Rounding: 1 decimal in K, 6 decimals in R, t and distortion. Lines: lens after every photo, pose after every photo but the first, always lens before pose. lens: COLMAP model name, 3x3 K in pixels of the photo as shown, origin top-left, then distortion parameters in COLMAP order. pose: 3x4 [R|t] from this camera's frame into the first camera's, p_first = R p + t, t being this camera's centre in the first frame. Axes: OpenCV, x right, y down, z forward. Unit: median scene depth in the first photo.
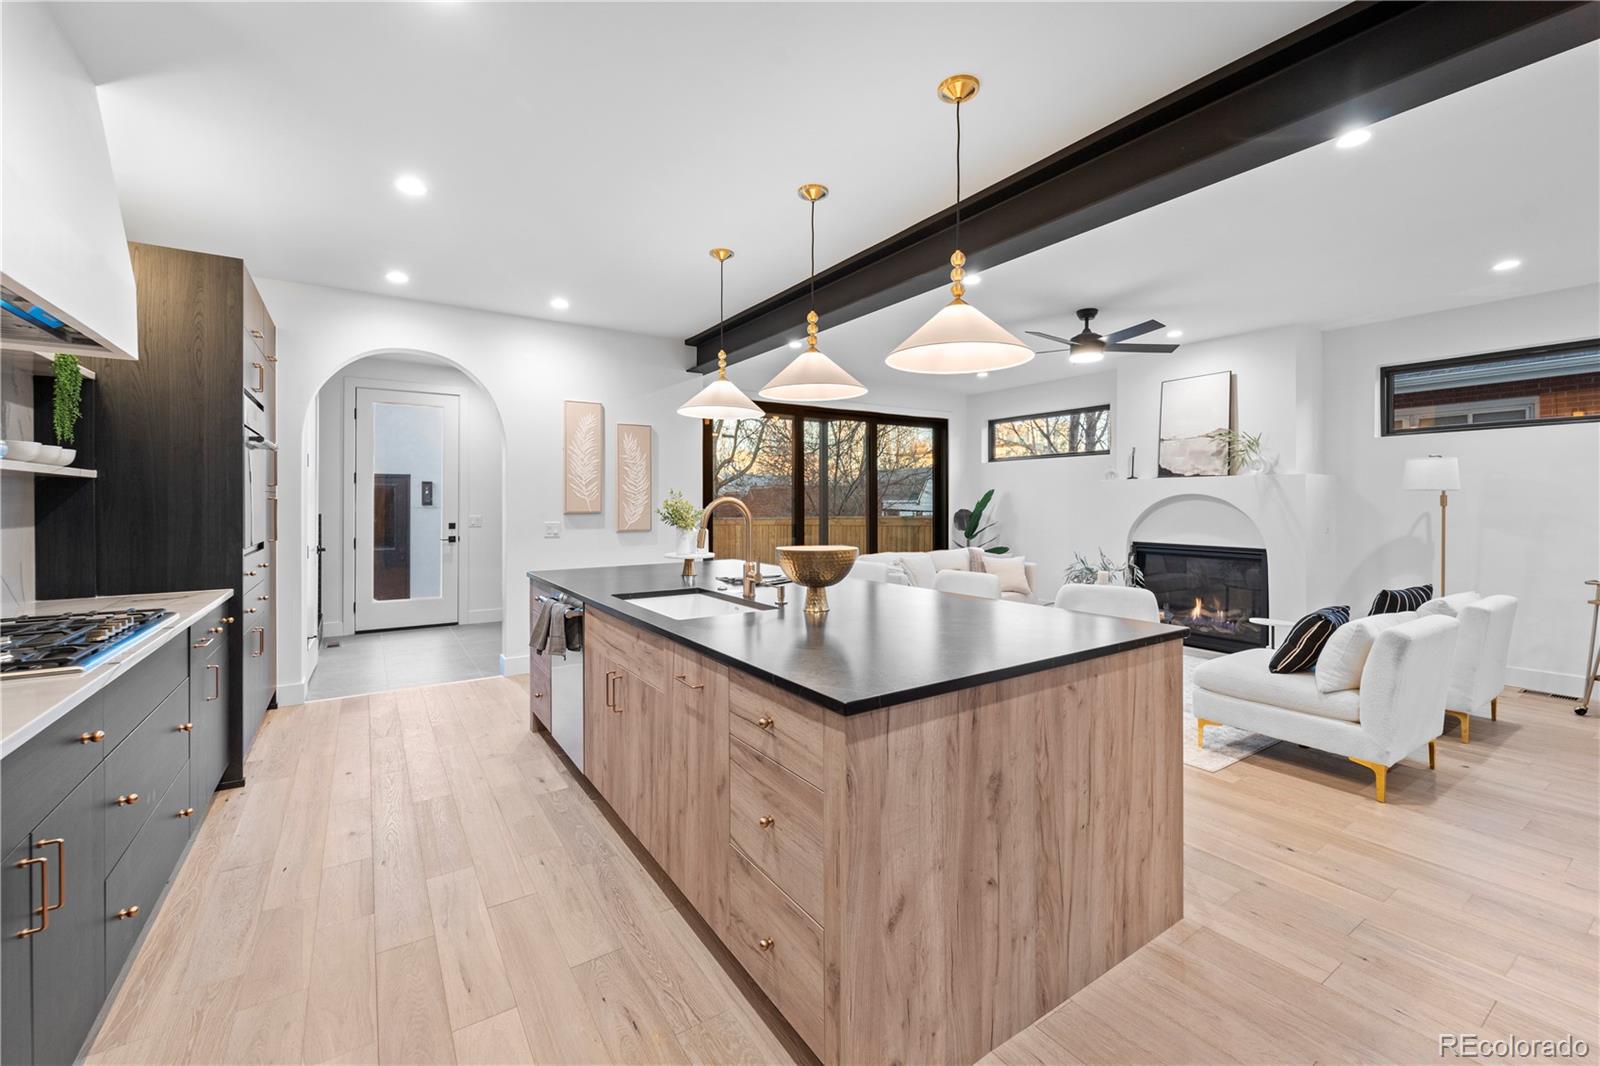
lens RADIAL K [[657.5, 0, 800.6], [0, 657.5, 500.9], [0, 0, 1]] dist [0.003602, -0.003490]
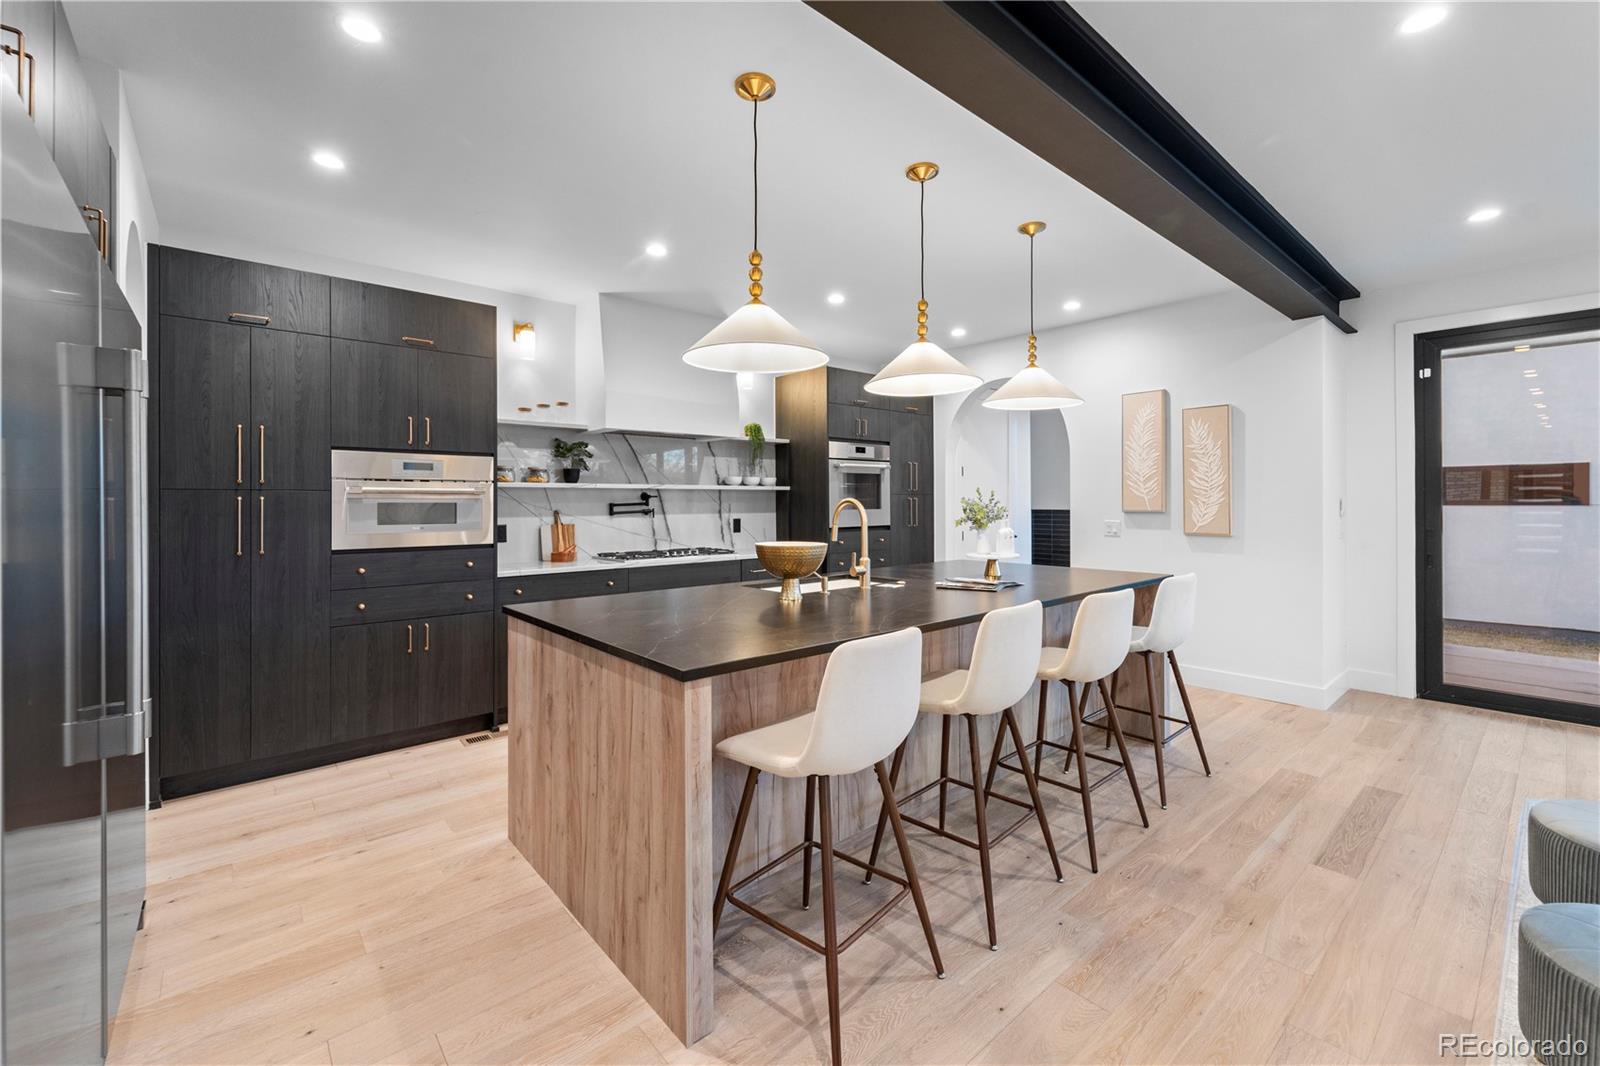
lens RADIAL K [[657.5, 0, 800.6], [0, 657.5, 500.9], [0, 0, 1]] dist [0.003602, -0.003490]
pose [[0.122601, -0.000209, -0.992456, 0.514479], [0.007011, 0.999975, 0.000655, -0.001227], [0.992431, -0.007039, 0.122599, 0.394700]]
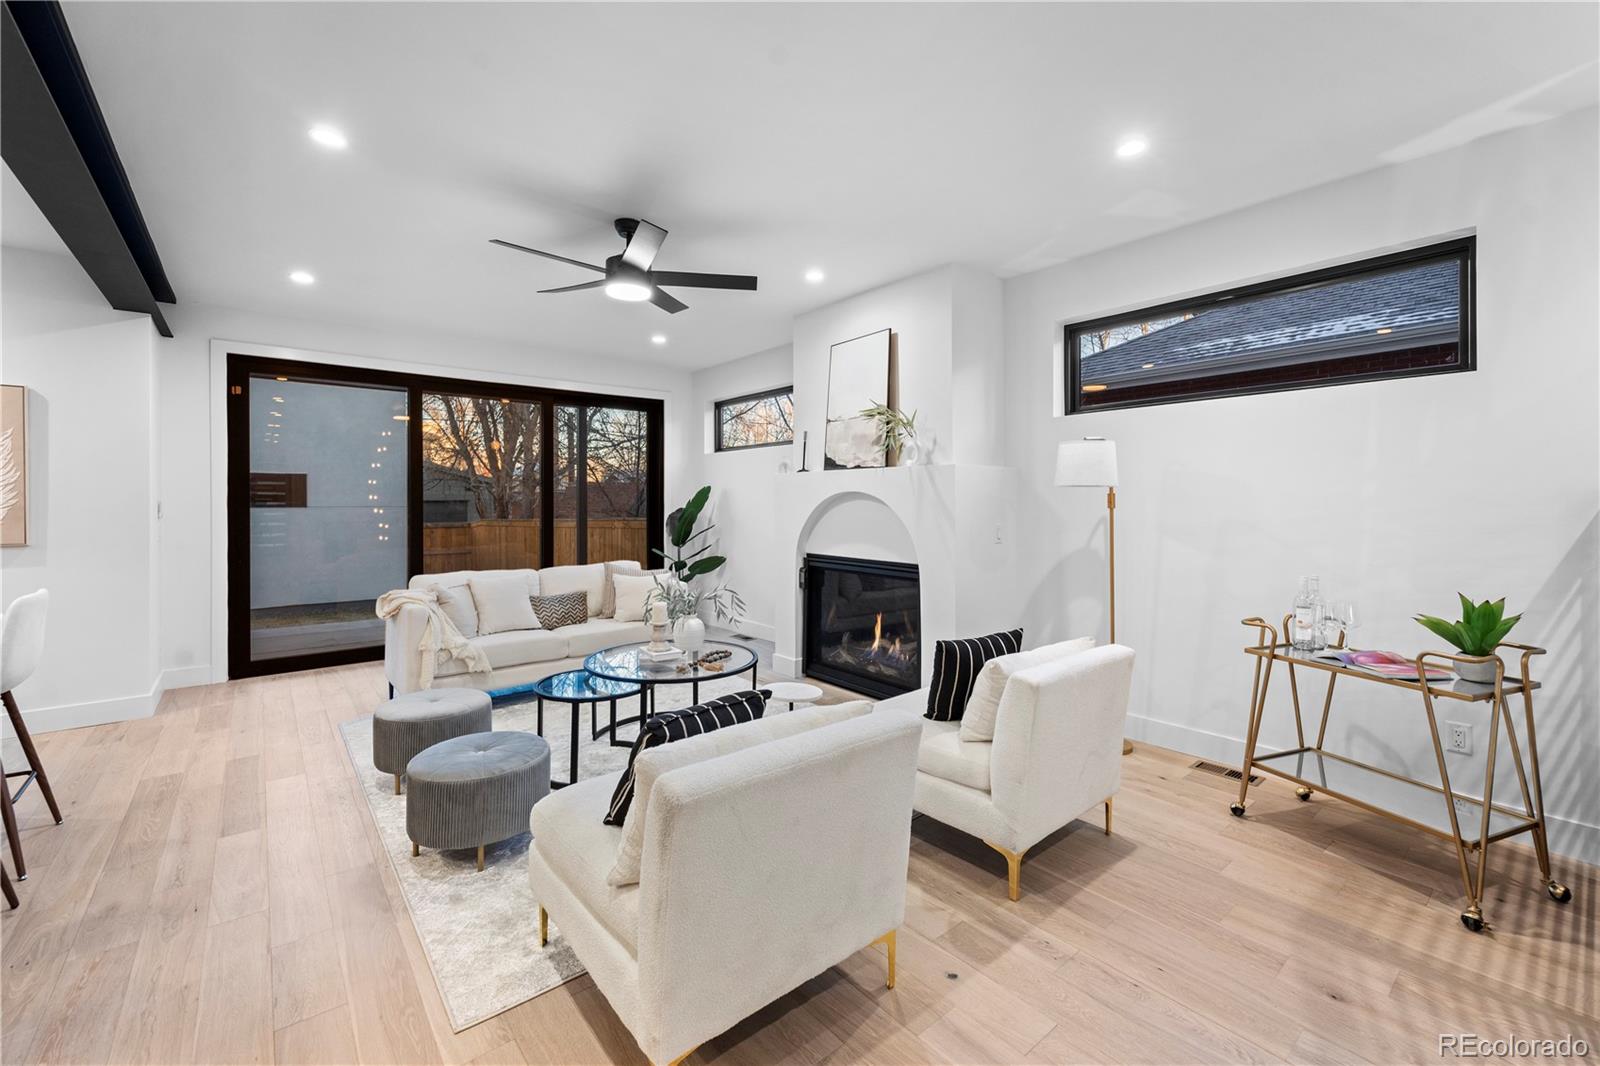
lens RADIAL K [[657.5, 0, 800.6], [0, 657.5, 500.9], [0, 0, 1]] dist [0.003602, -0.003490]
pose [[0.994273, 0.001286, 0.106863, 0.488154], [-0.001540, 0.999996, 0.002302, -0.002031], [-0.106859, -0.002453, 0.994271, 0.270820]]
